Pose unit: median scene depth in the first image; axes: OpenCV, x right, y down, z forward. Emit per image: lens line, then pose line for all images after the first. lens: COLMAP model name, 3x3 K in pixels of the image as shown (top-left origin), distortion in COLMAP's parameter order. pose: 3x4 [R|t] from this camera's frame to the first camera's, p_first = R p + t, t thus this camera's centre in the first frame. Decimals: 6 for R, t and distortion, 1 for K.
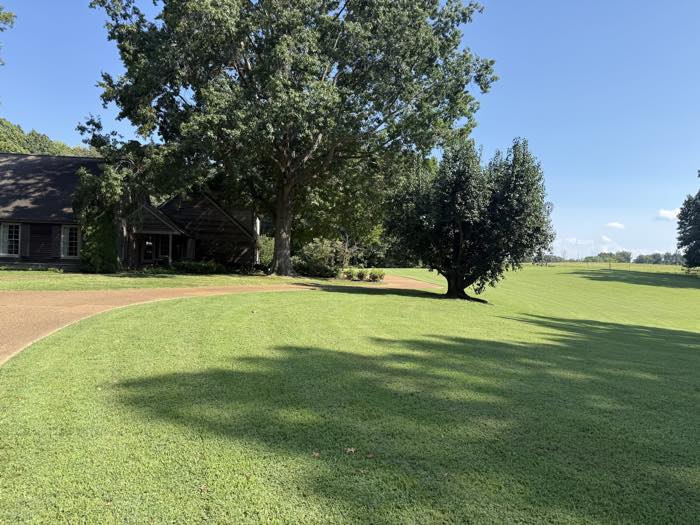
lens RADIAL K [[487.0, 0, 347.1], [0, 487.0, 263.1], [0, 0, 1]] dist [0.070789, -0.096504]
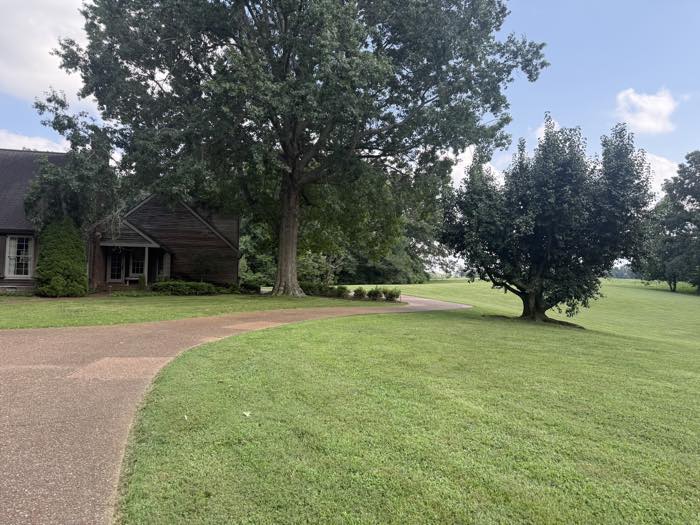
lens RADIAL K [[493.7, 0, 346.3], [0, 493.7, 265.3], [0, 0, 1]] dist [-0.001863, -0.002249]
pose [[0.993581, -0.009414, 0.112729, -0.148524], [0.012685, 0.999518, -0.028339, -0.001806], [-0.112408, 0.029587, 0.993222, 0.190498]]
